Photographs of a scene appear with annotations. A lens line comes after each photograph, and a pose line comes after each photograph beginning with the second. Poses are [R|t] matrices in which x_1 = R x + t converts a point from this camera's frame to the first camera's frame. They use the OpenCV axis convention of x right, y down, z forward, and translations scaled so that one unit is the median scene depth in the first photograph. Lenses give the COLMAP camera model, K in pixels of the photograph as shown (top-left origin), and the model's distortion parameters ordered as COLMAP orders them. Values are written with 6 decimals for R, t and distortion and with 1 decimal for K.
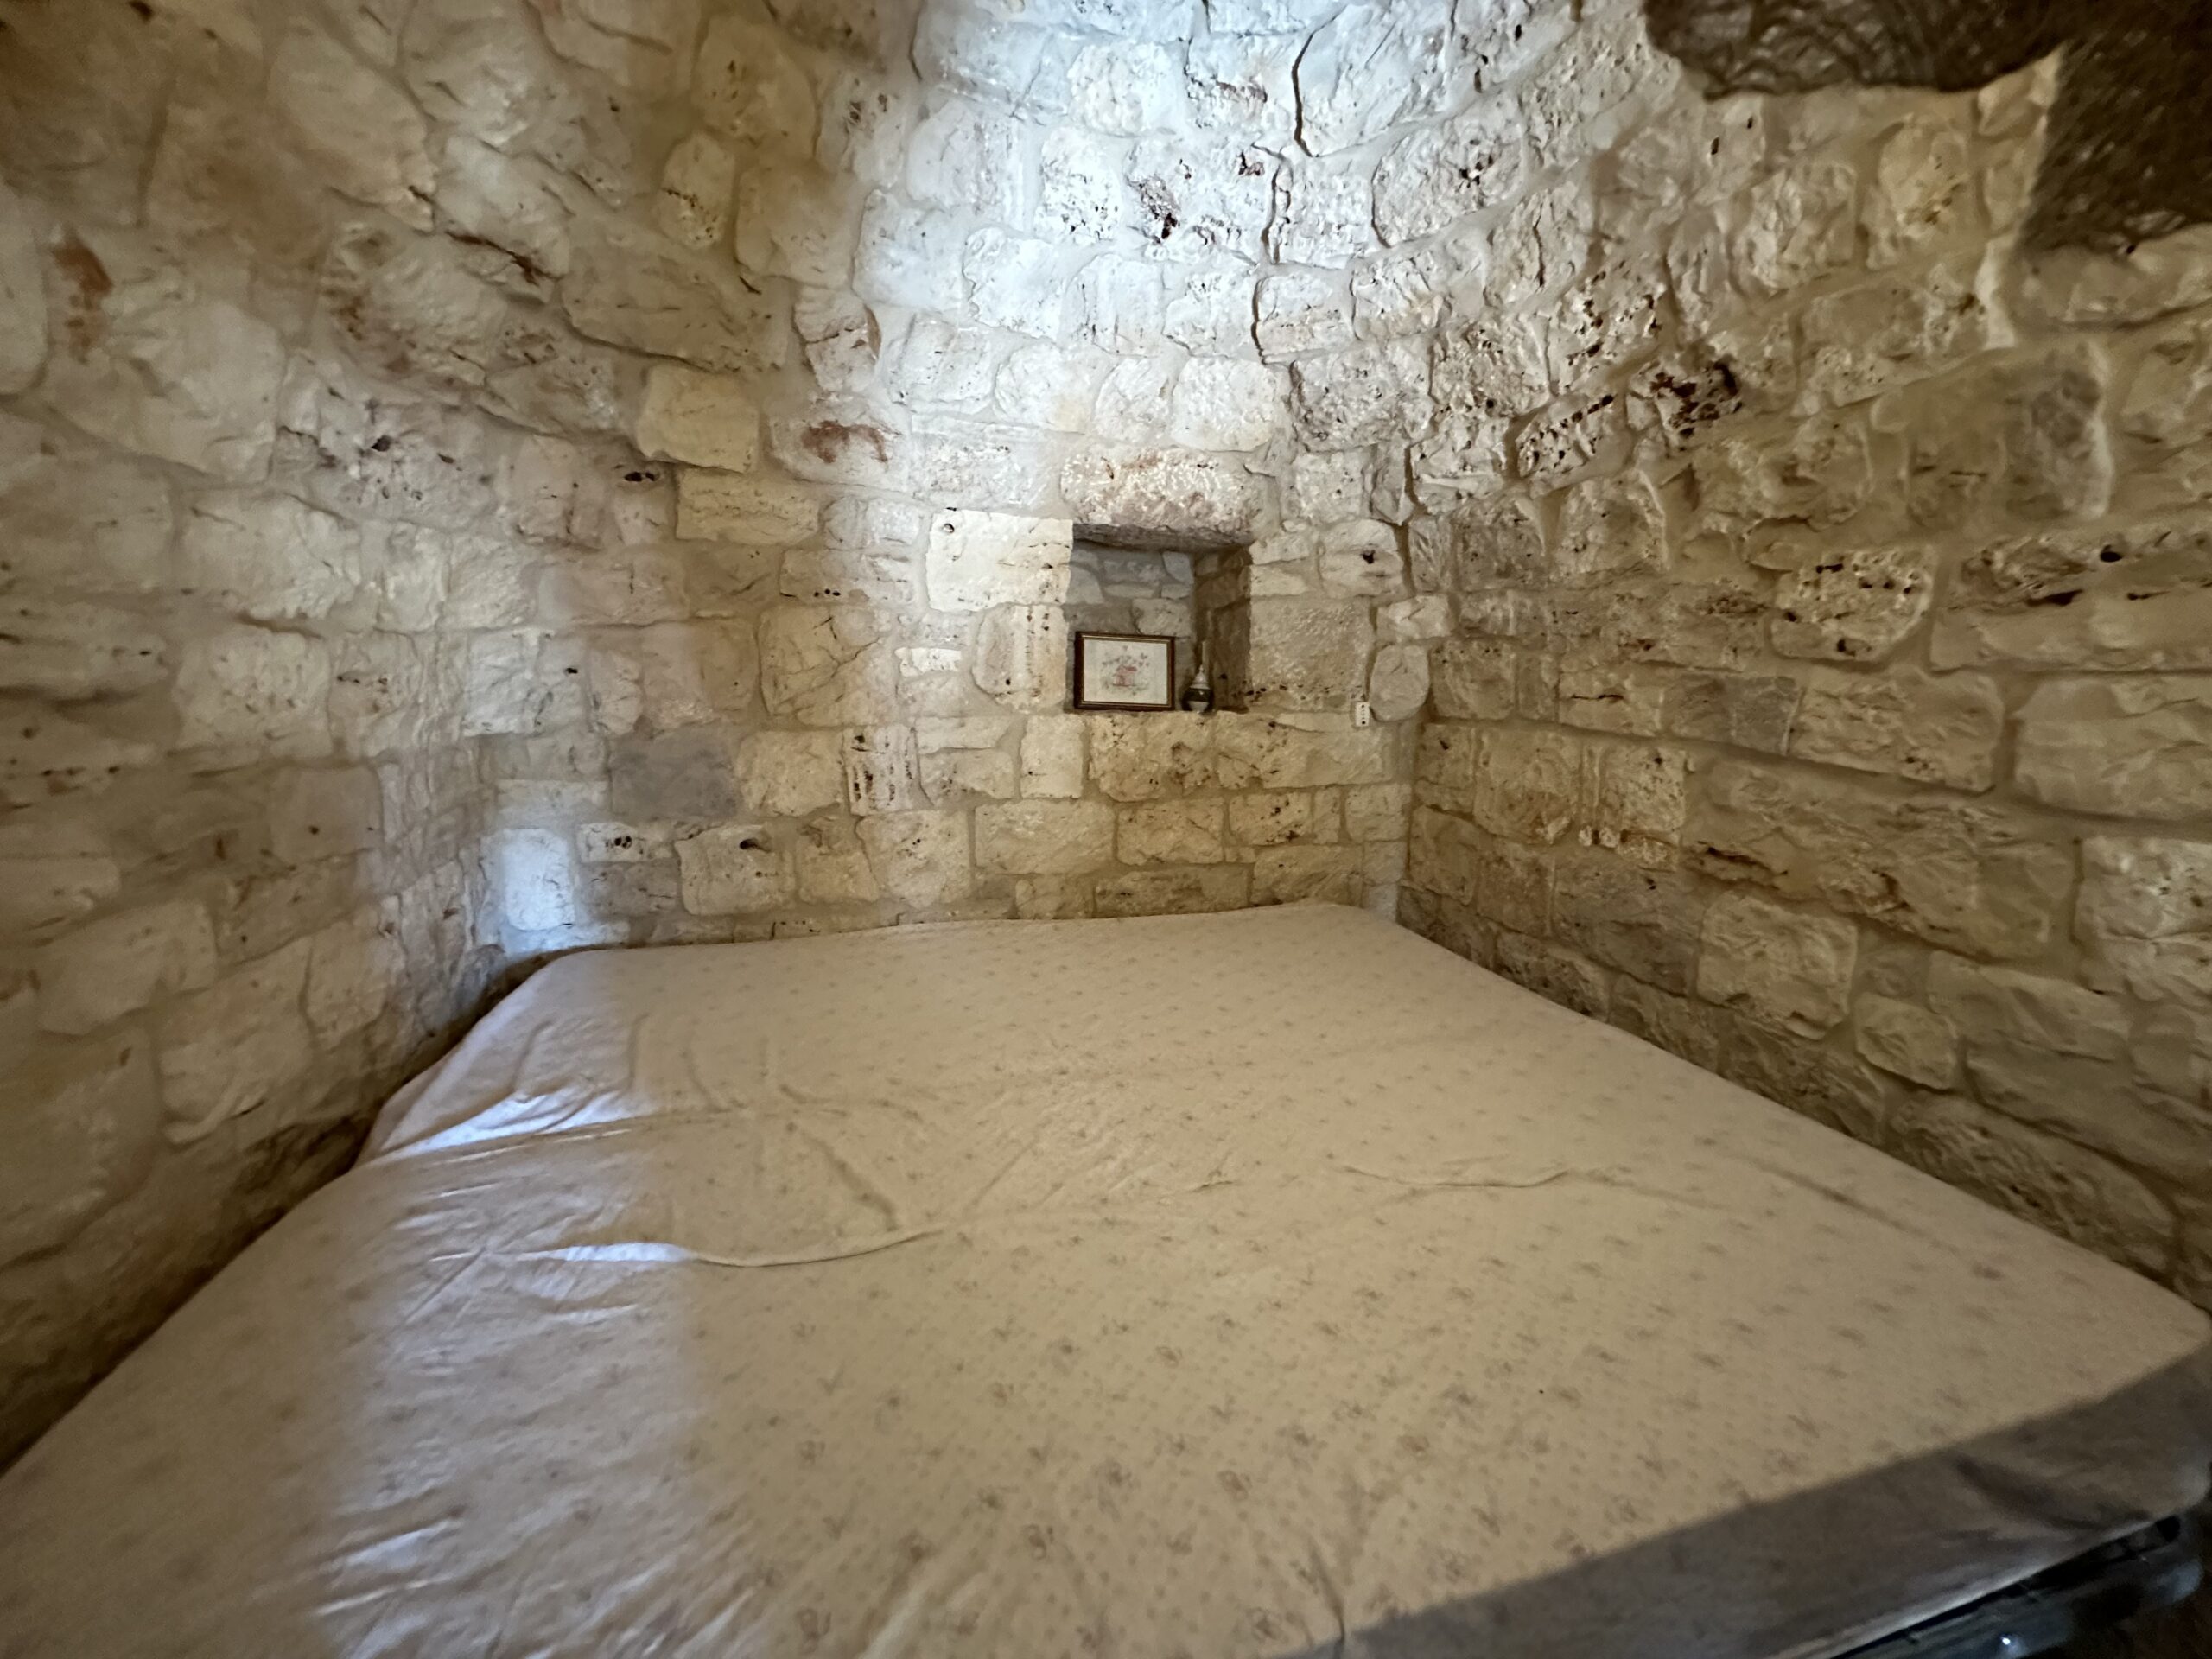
lens RADIAL K [[877.2, 0, 1110.6], [0, 877.2, 827.4], [0, 0, 1]] dist [-0.001936, 0.000276]
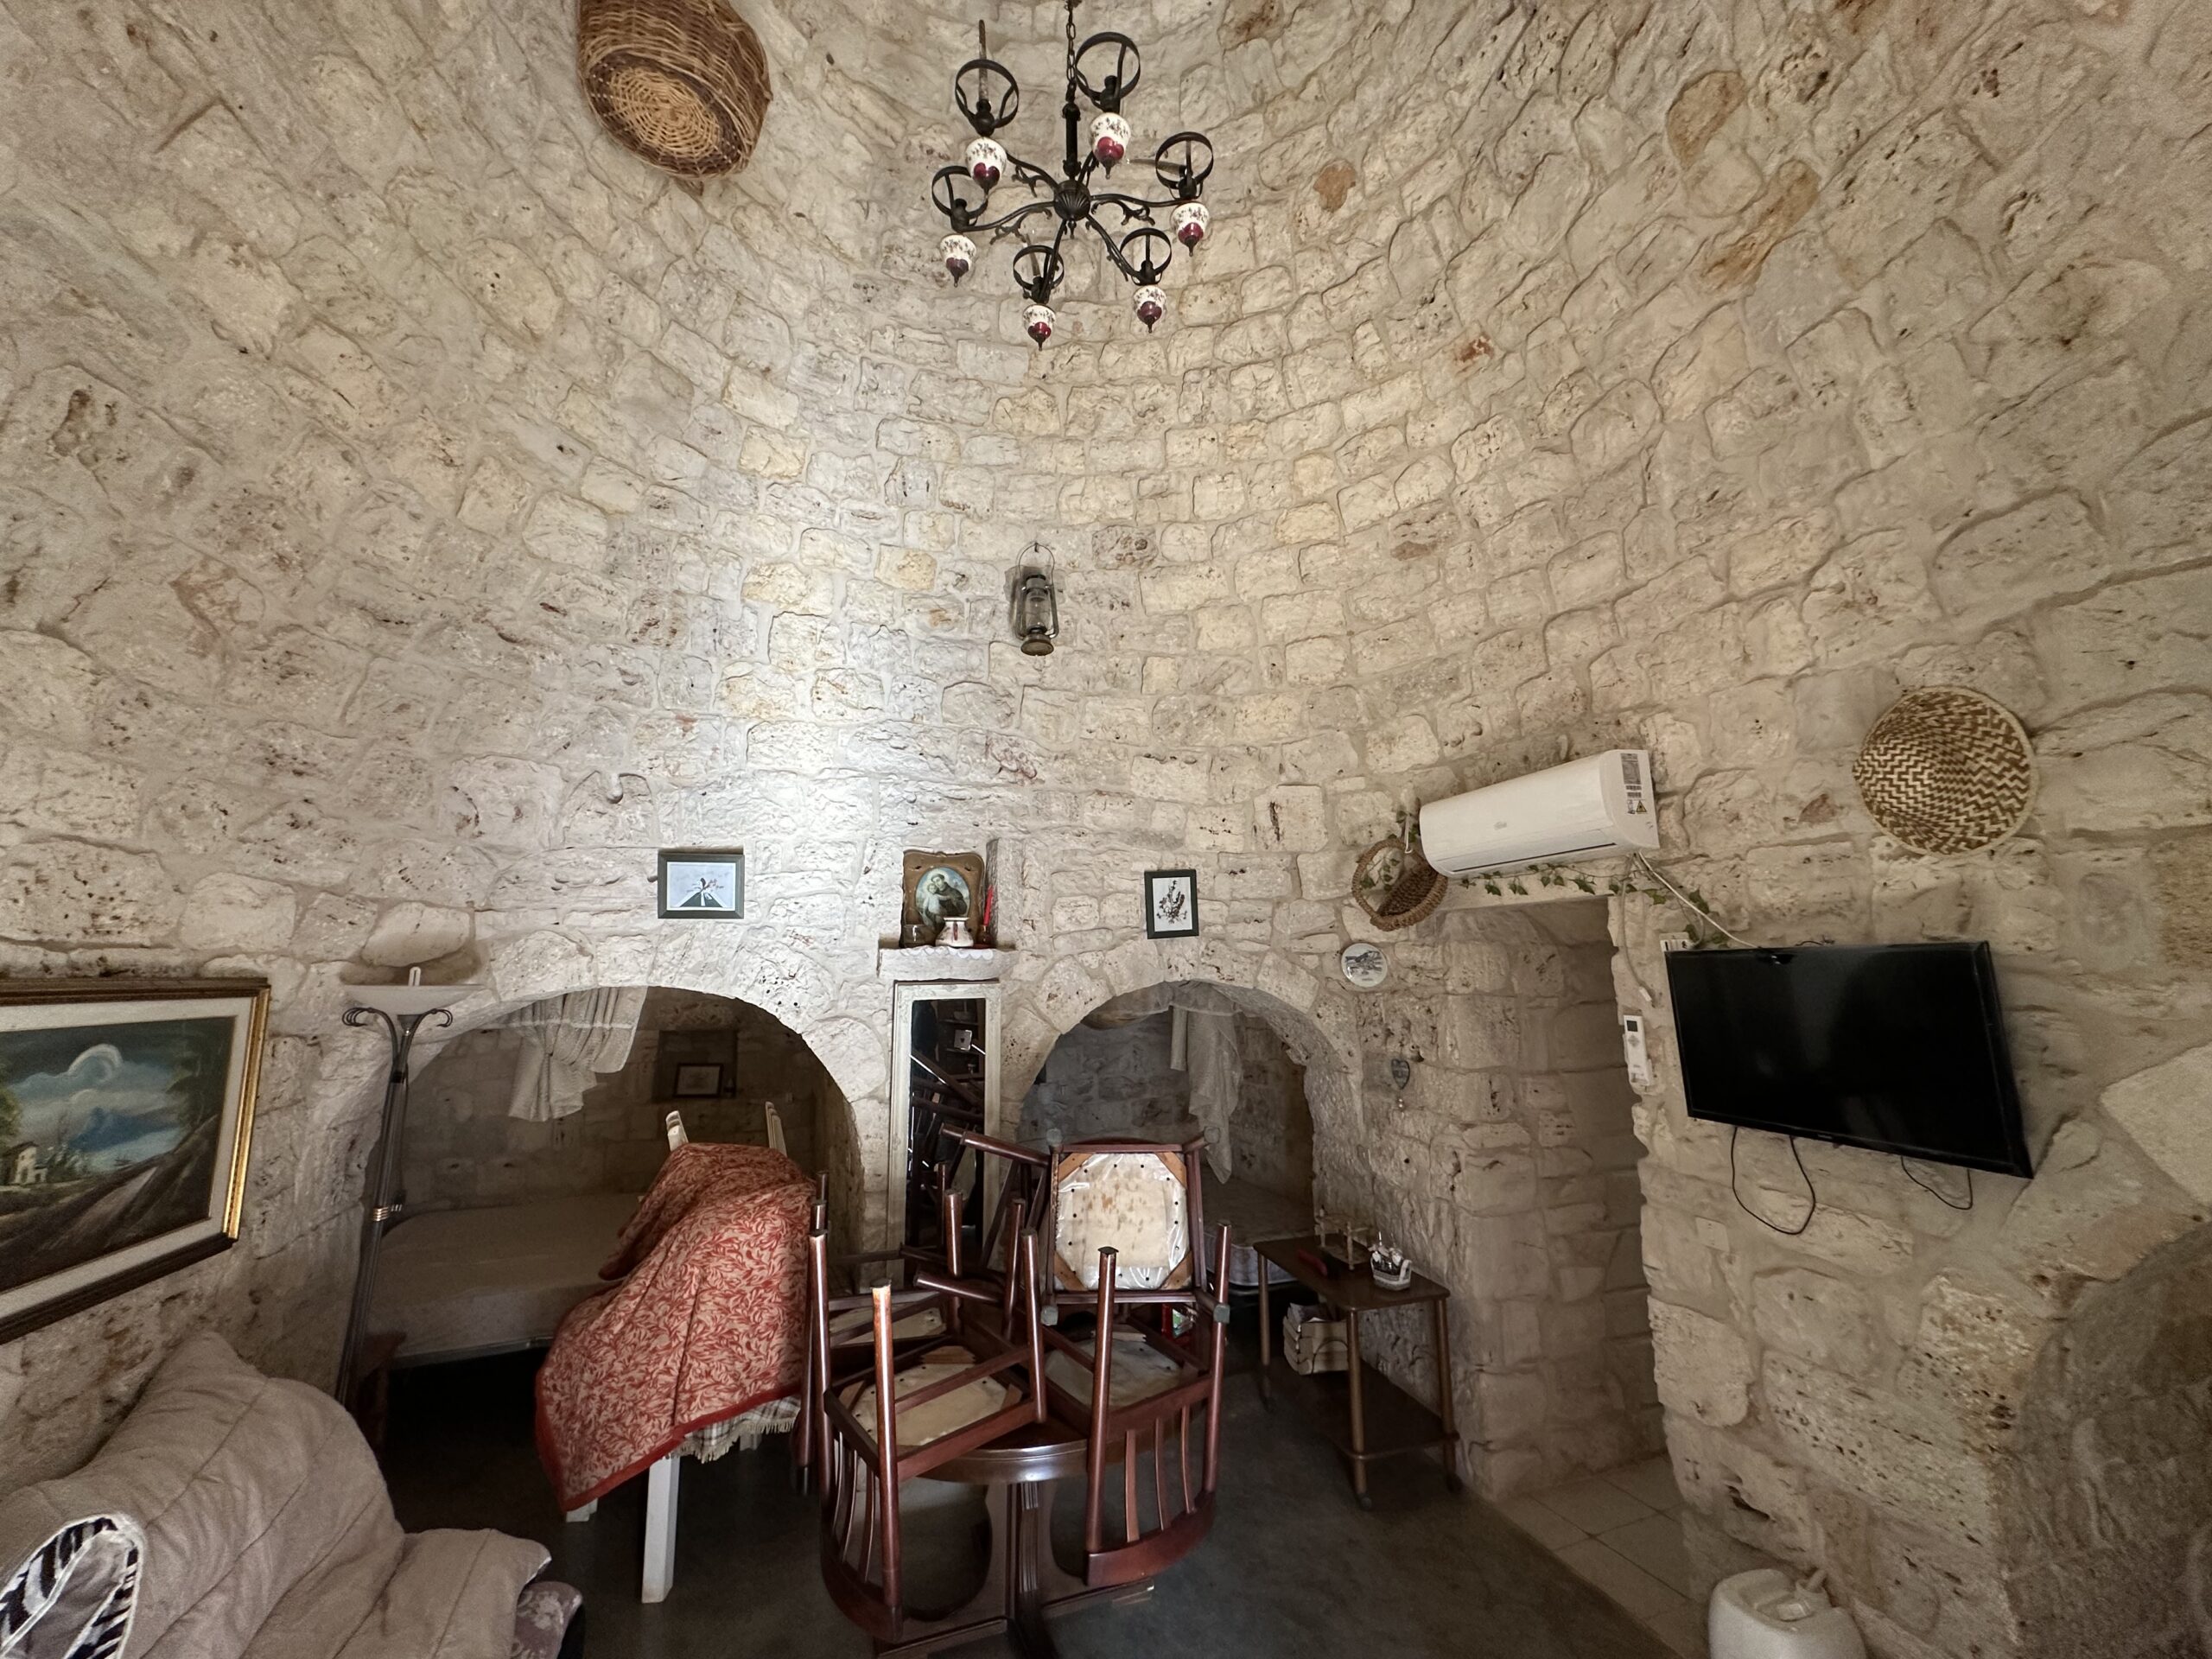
lens RADIAL K [[877.2, 0, 1107.8], [0, 877.2, 828.9], [0, 0, 1]] dist [-0.001936, 0.000276]
pose [[0.994090, -0.006865, 0.108338, 0.971300], [0.043680, 0.938936, -0.341309, 0.044864], [-0.099380, 0.344024, 0.933687, -1.741585]]
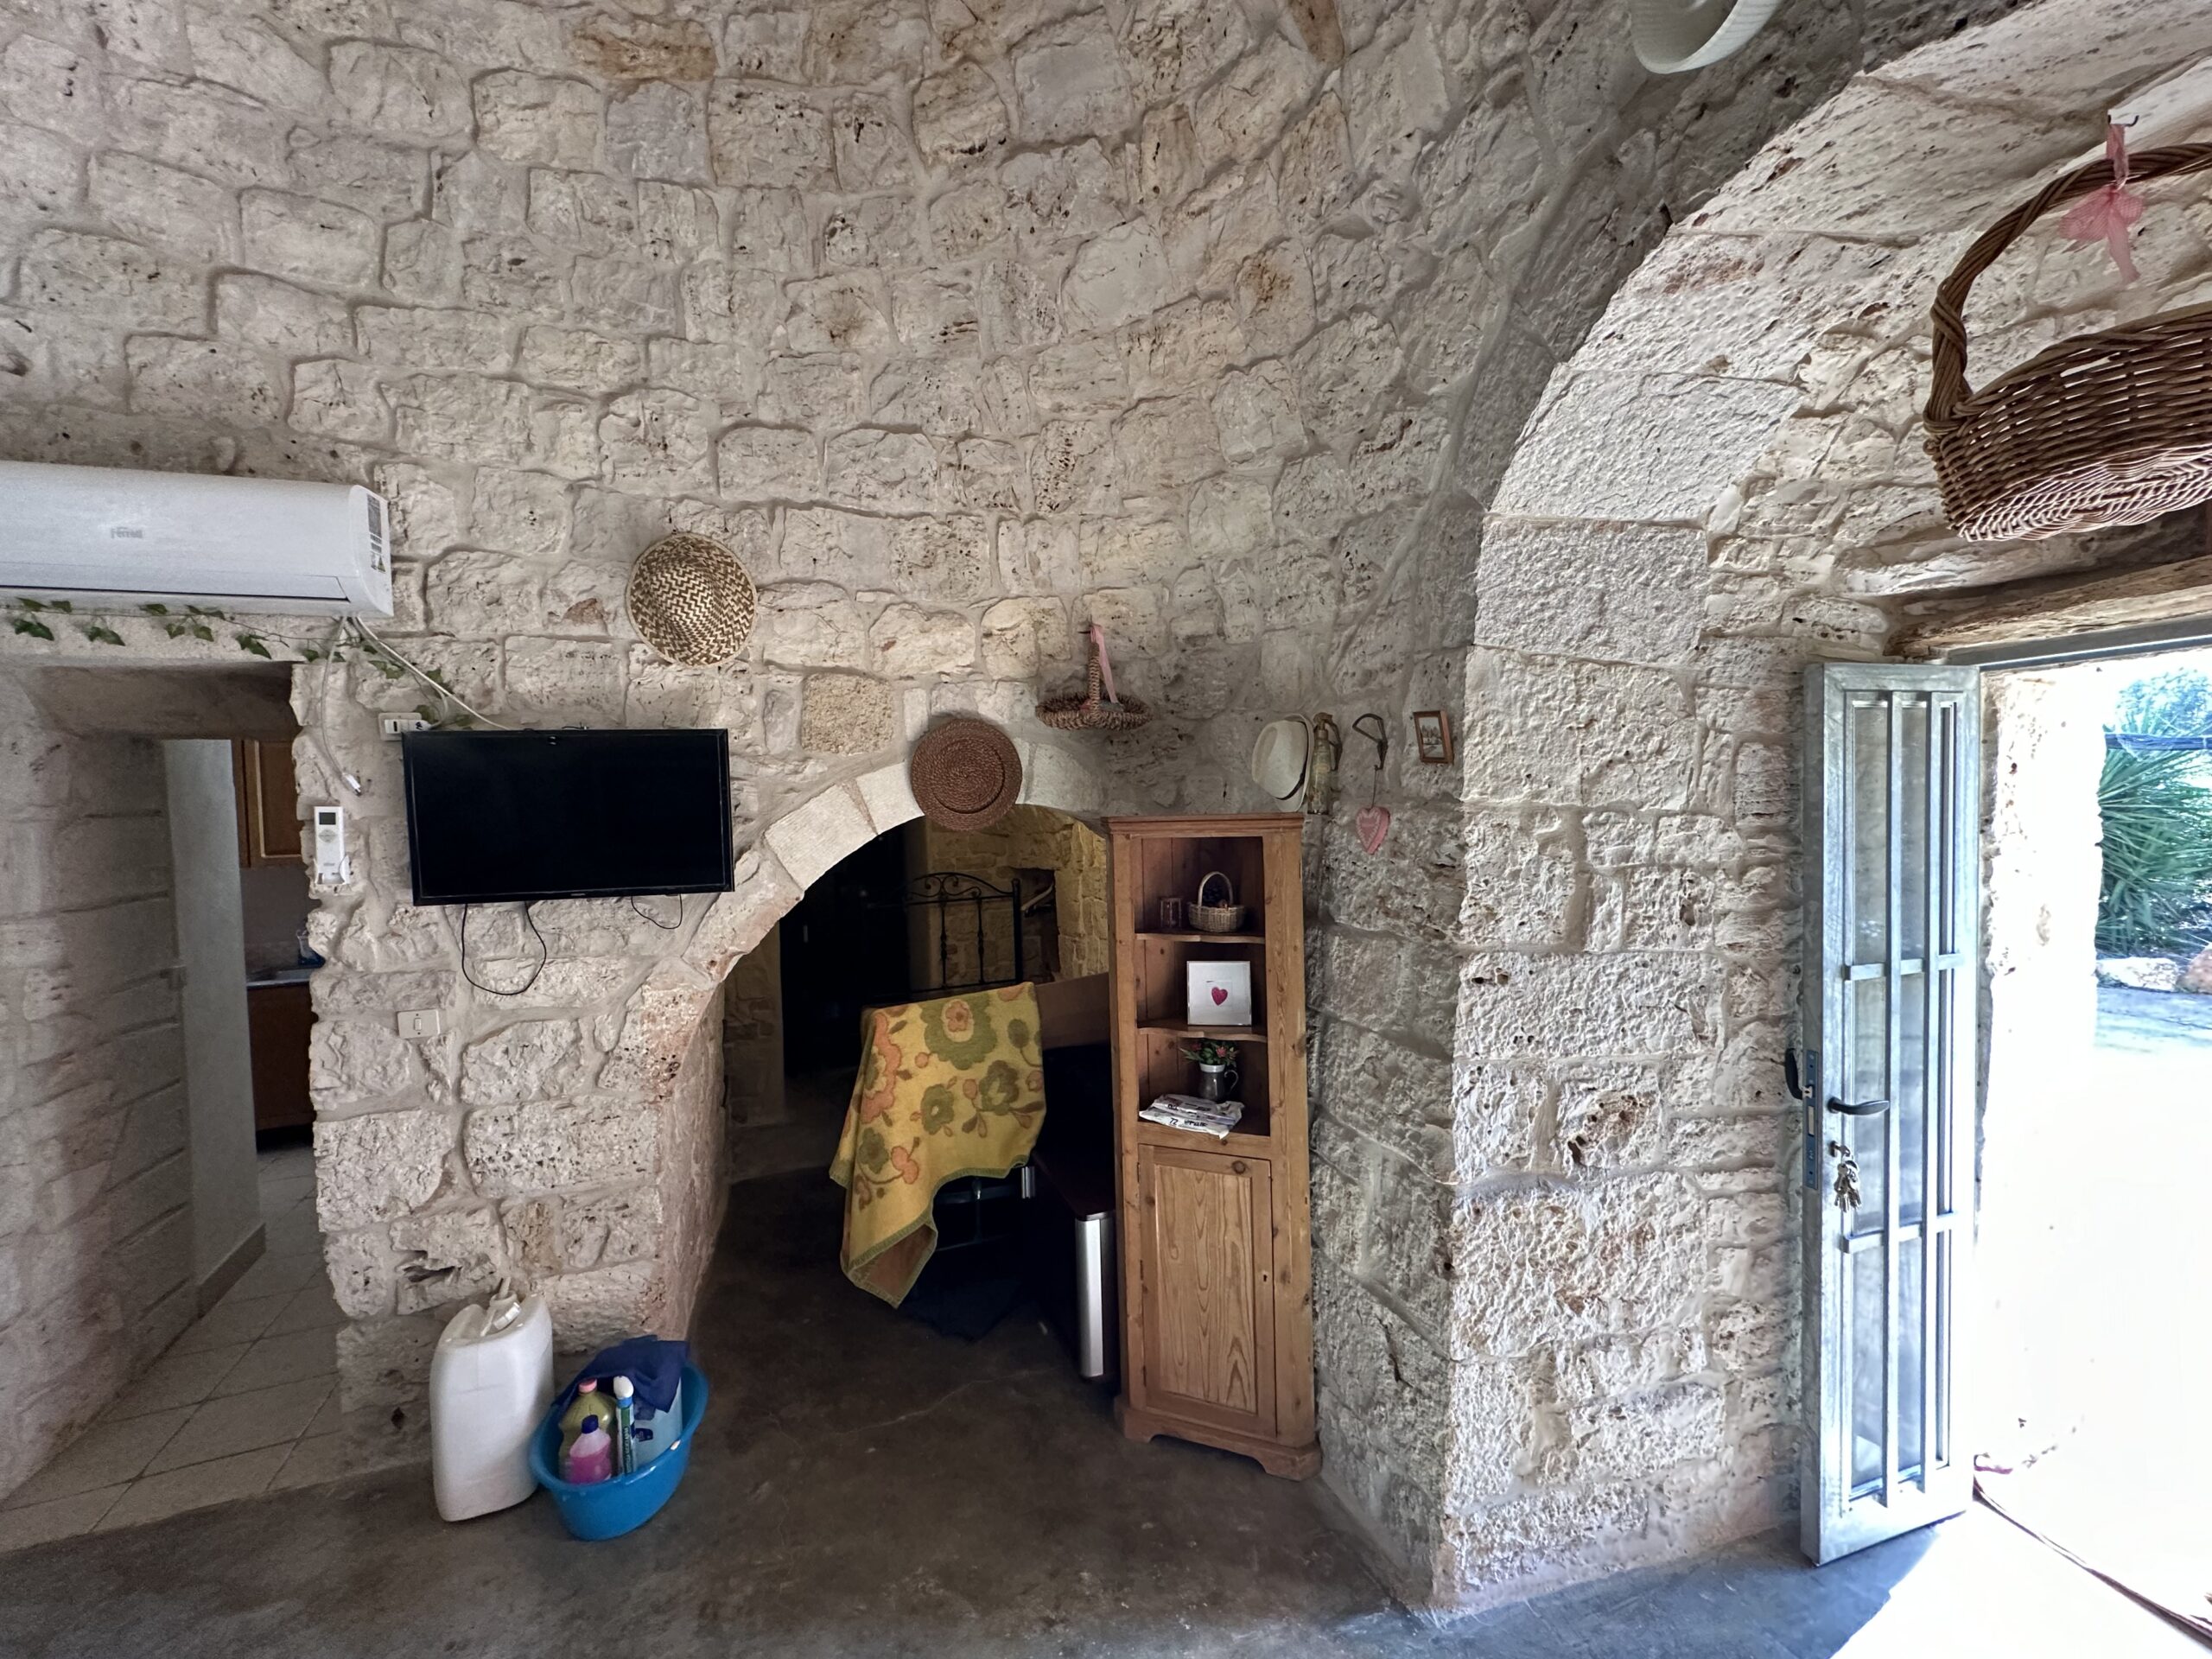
lens RADIAL K [[877.2, 0, 1106.9], [0, 877.2, 828.4], [0, 0, 1]] dist [-0.001936, 0.000276]
pose [[-0.128688, -0.039130, 0.990913, 0.690031], [0.209722, 0.975547, 0.065759, 0.053816], [-0.969256, 0.216278, -0.117335, -1.354563]]
